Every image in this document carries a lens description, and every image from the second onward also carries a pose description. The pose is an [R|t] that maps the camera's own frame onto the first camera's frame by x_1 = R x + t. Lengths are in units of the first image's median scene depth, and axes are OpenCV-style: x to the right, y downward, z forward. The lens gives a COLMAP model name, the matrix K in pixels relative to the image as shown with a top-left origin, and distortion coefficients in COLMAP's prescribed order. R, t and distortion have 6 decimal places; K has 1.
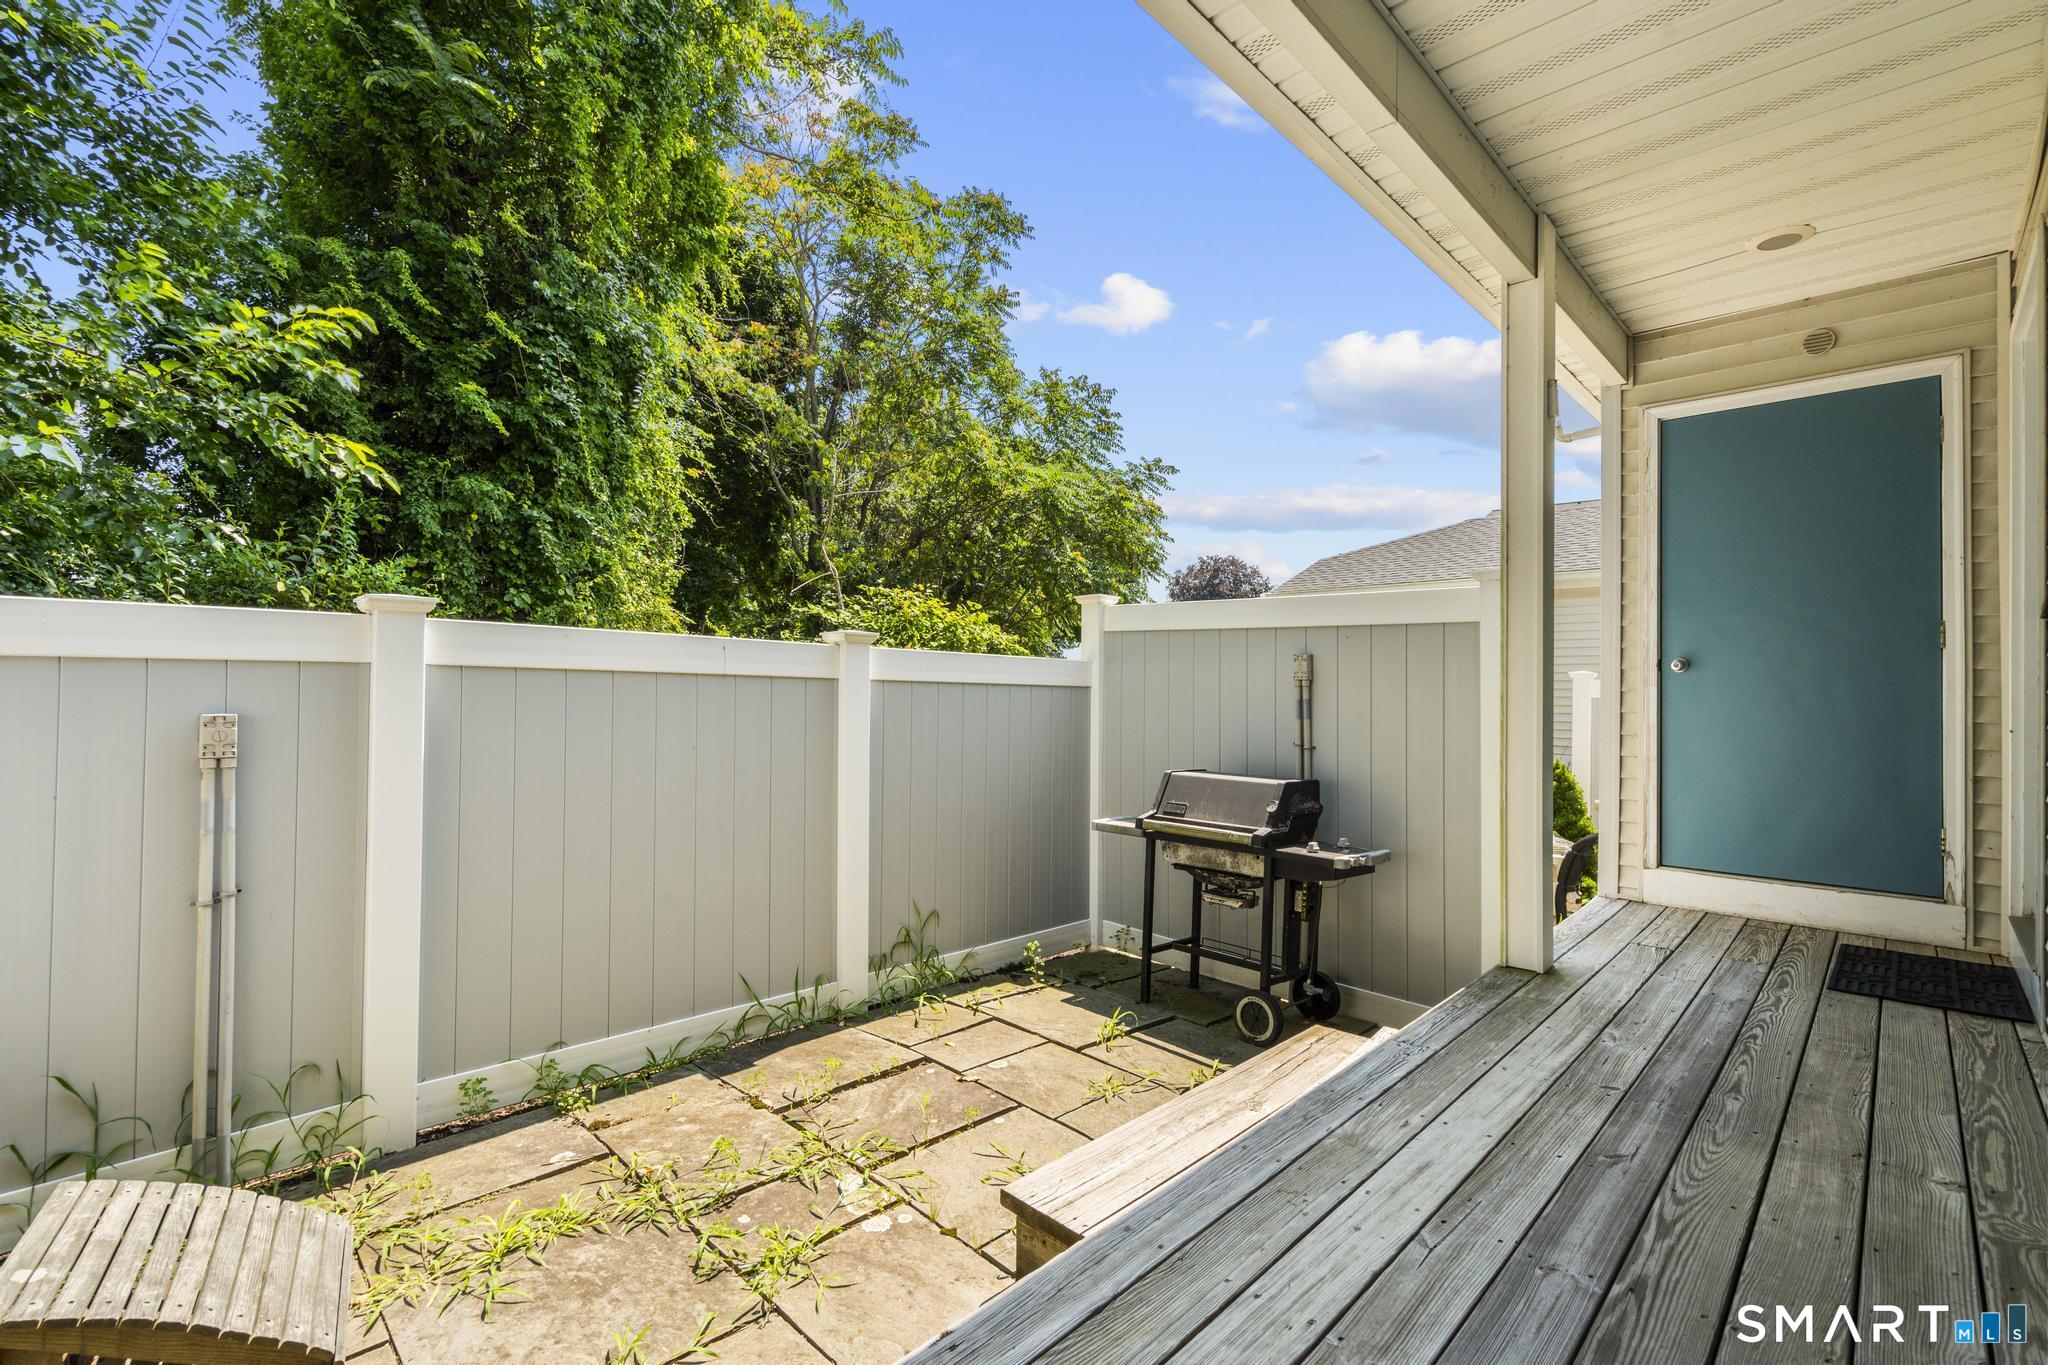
lens RADIAL K [[916.1, 0, 1030.4], [0, 916.1, 683.5], [0, 0, 1]] dist [-0.000778, 0.000267]
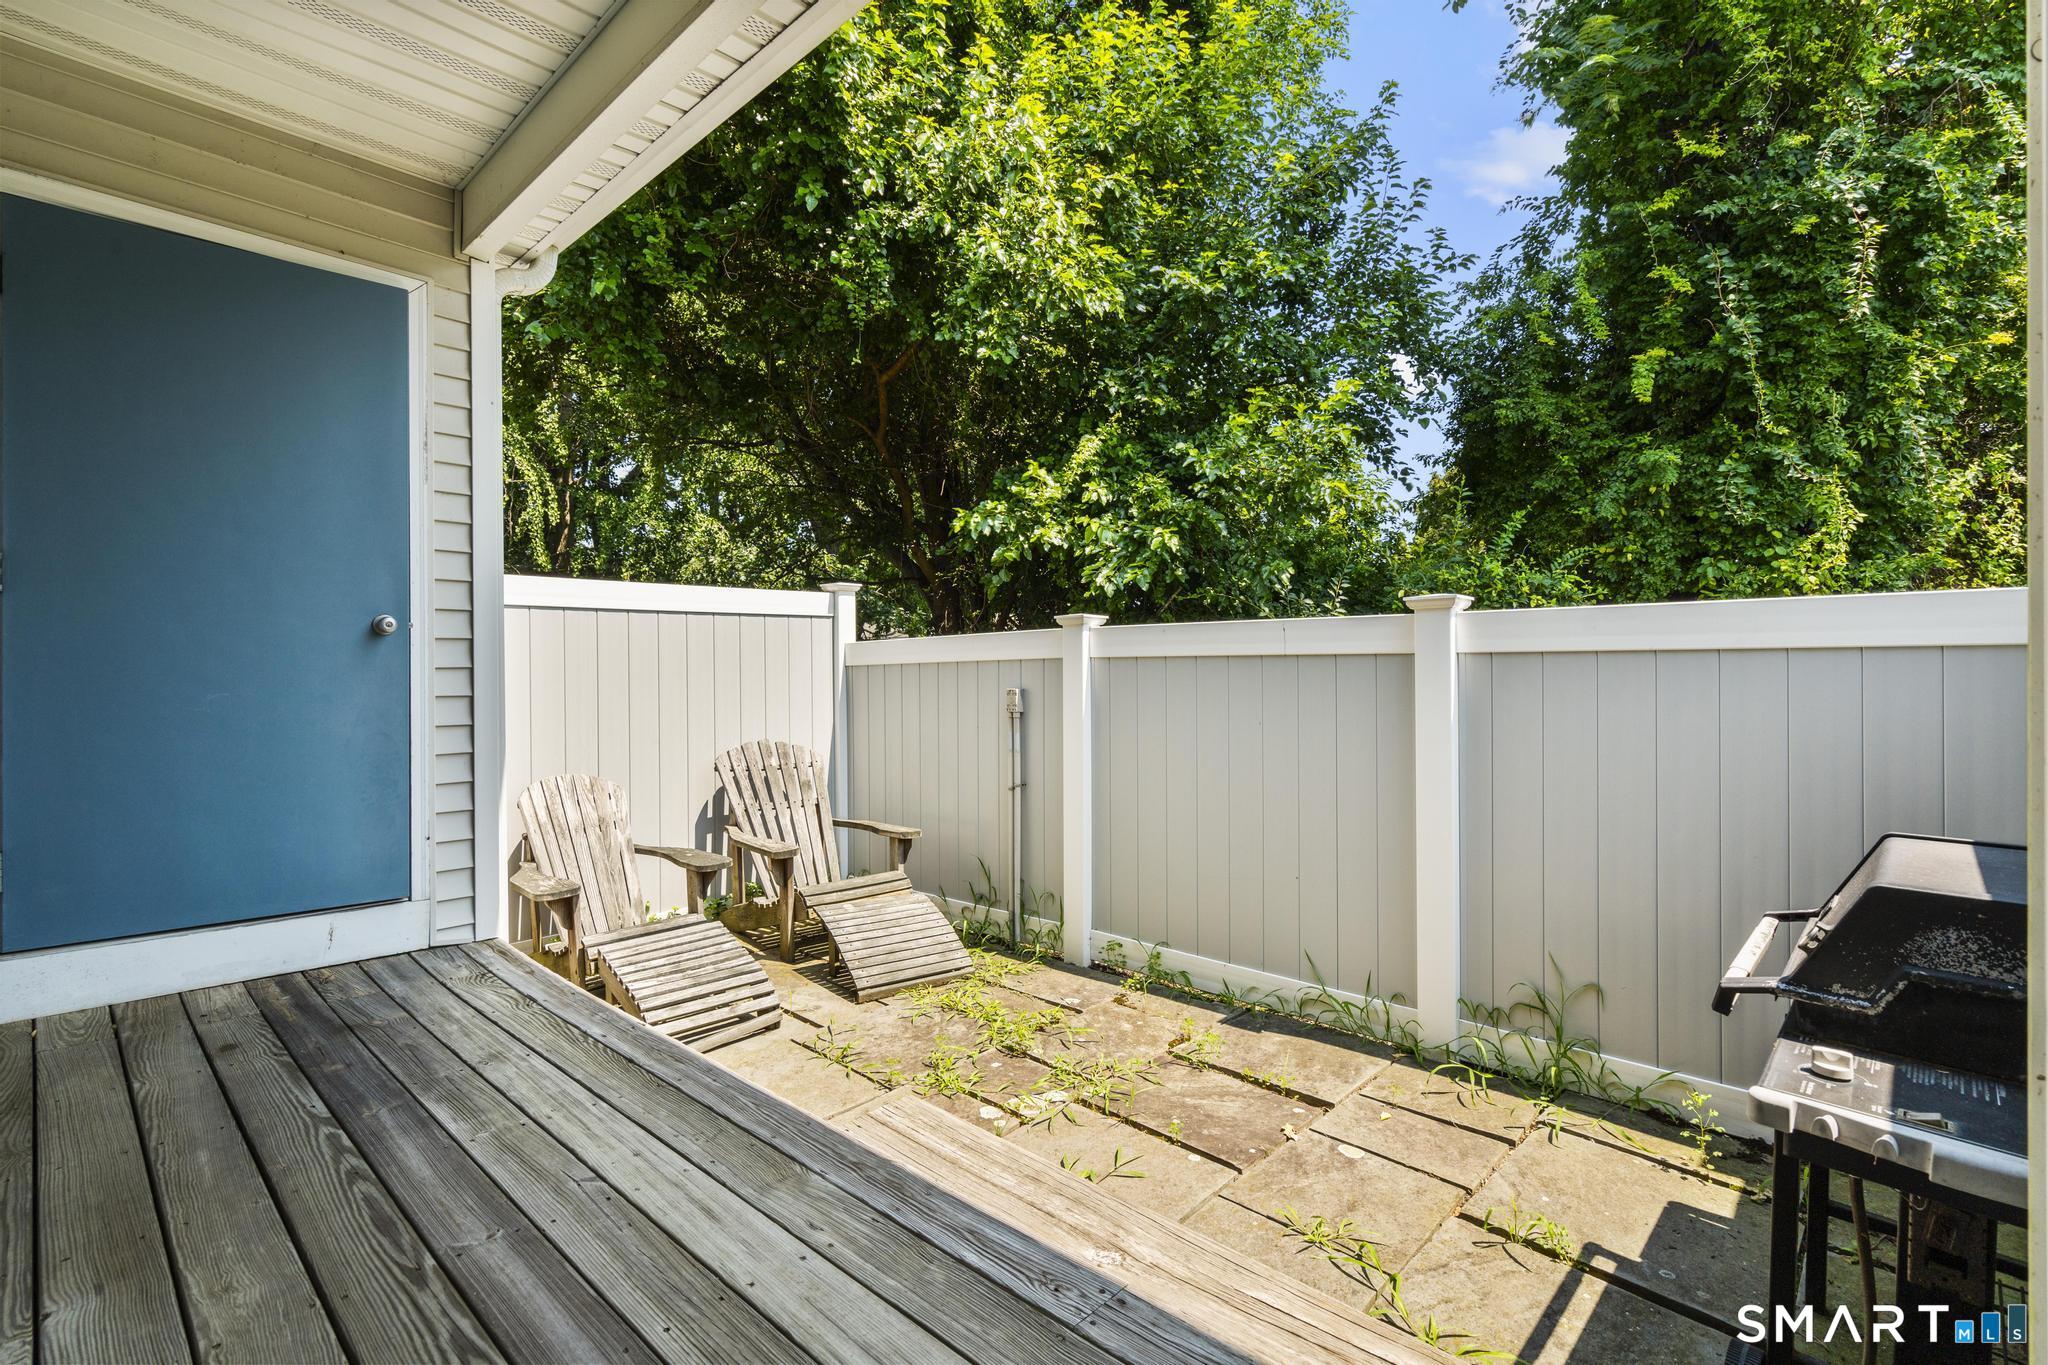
lens RADIAL K [[918.3, 0, 1031.9], [0, 918.3, 681.3], [0, 0, 1]] dist [-0.000501, 0.000154]
pose [[0.020321, -0.007489, -0.999765, 0.935447], [0.020494, 0.999765, -0.007072, 0.028620], [0.999583, -0.020345, 0.020469, 0.930130]]
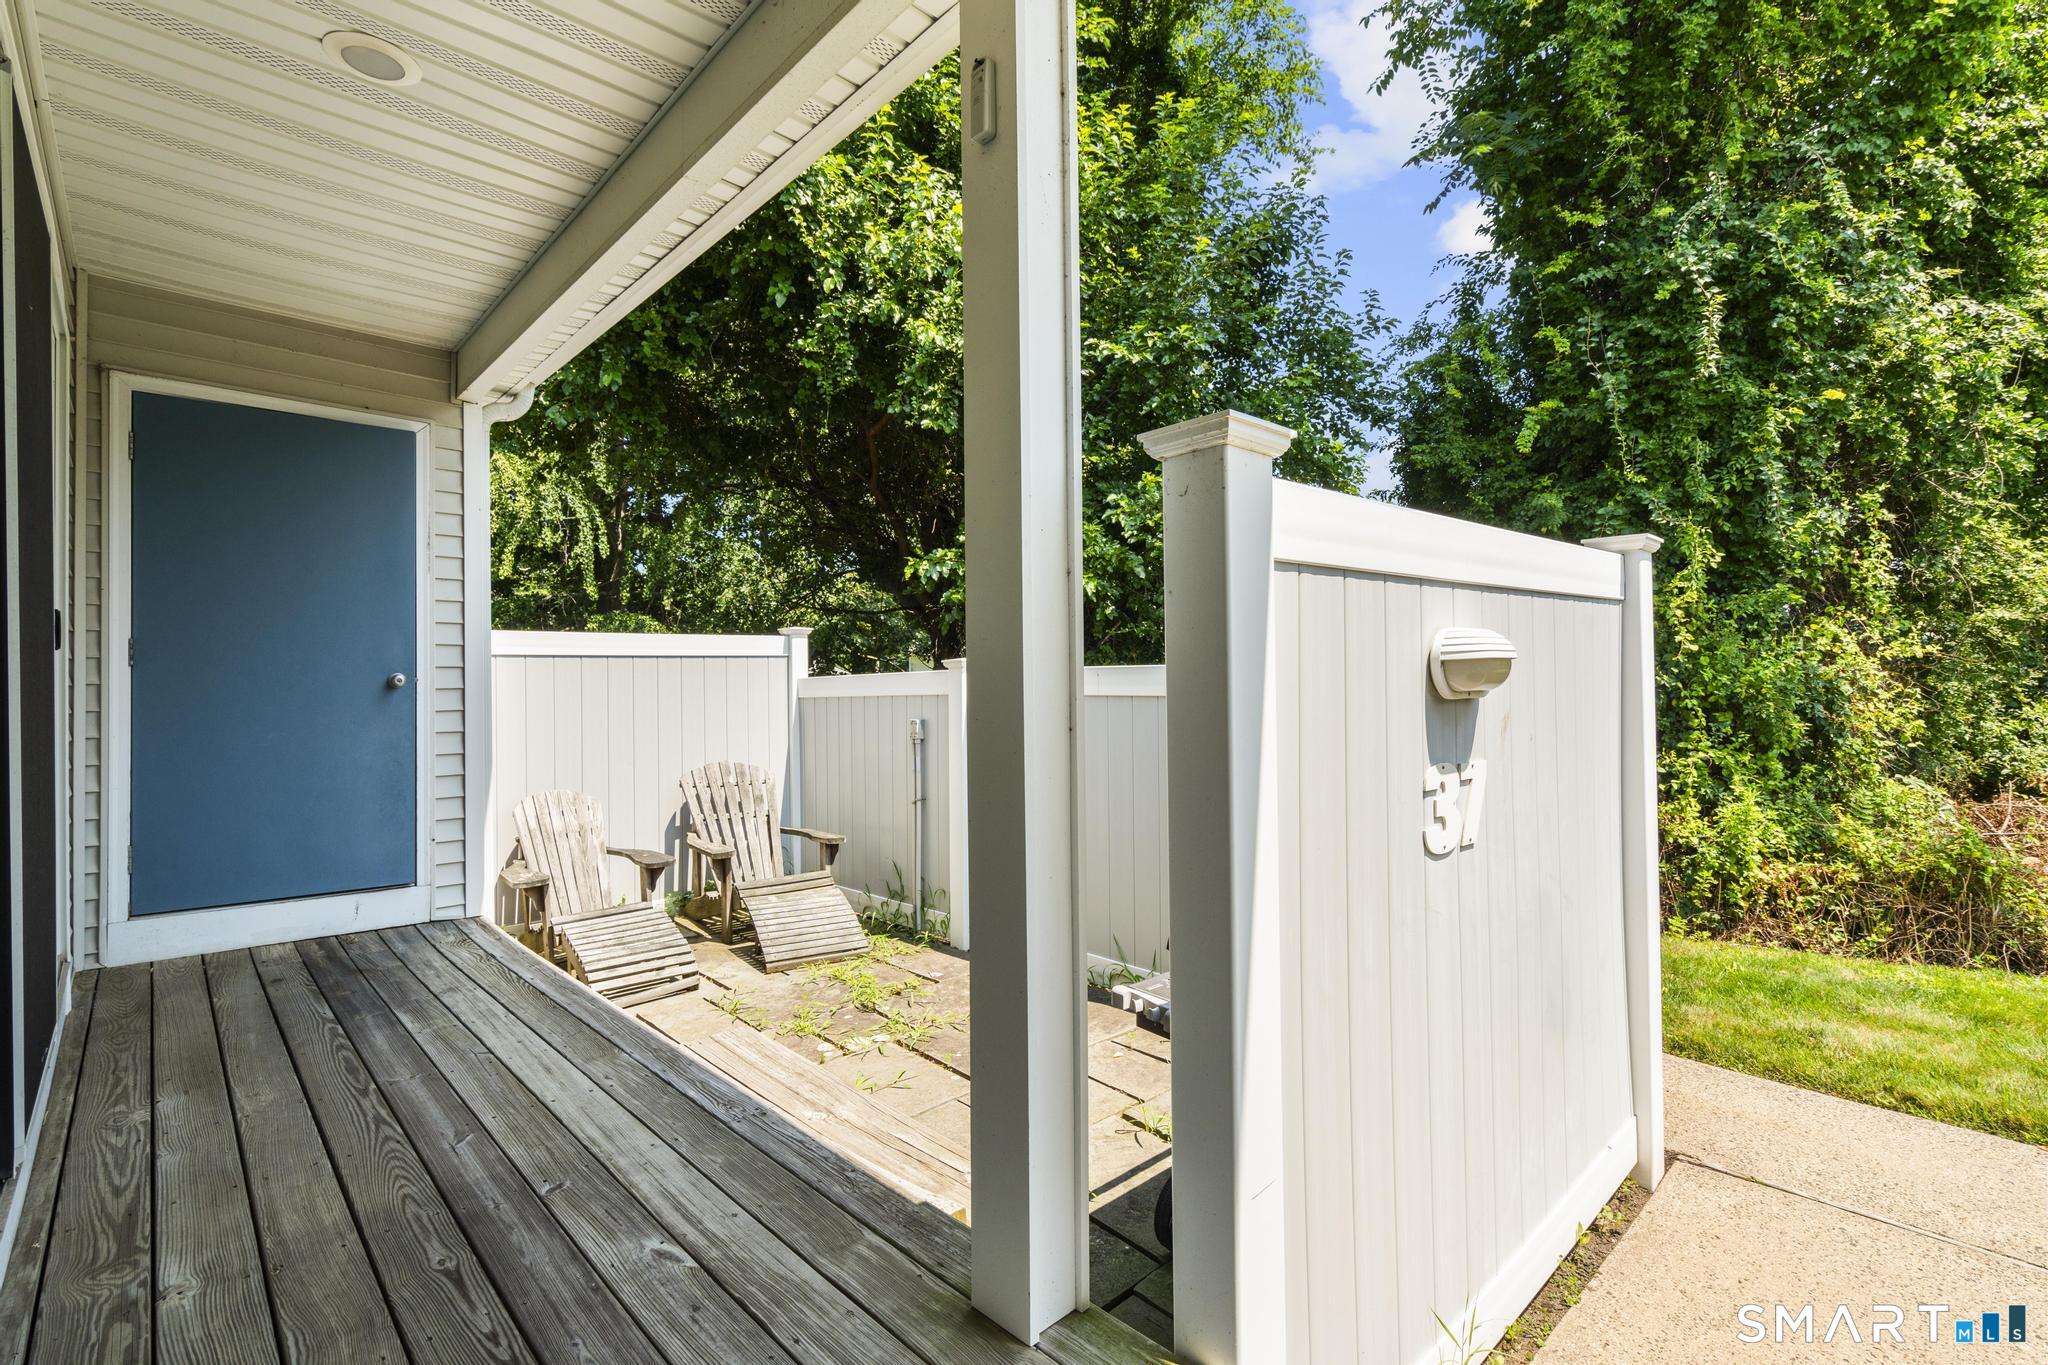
lens RADIAL K [[916.1, 0, 1030.4], [0, 916.1, 683.5], [0, 0, 1]] dist [-0.000778, 0.000267]
pose [[-0.043073, -0.019091, -0.998890, 1.279354], [0.024507, 0.999496, -0.020159, -0.004646], [0.998771, -0.025348, -0.042584, 1.289355]]
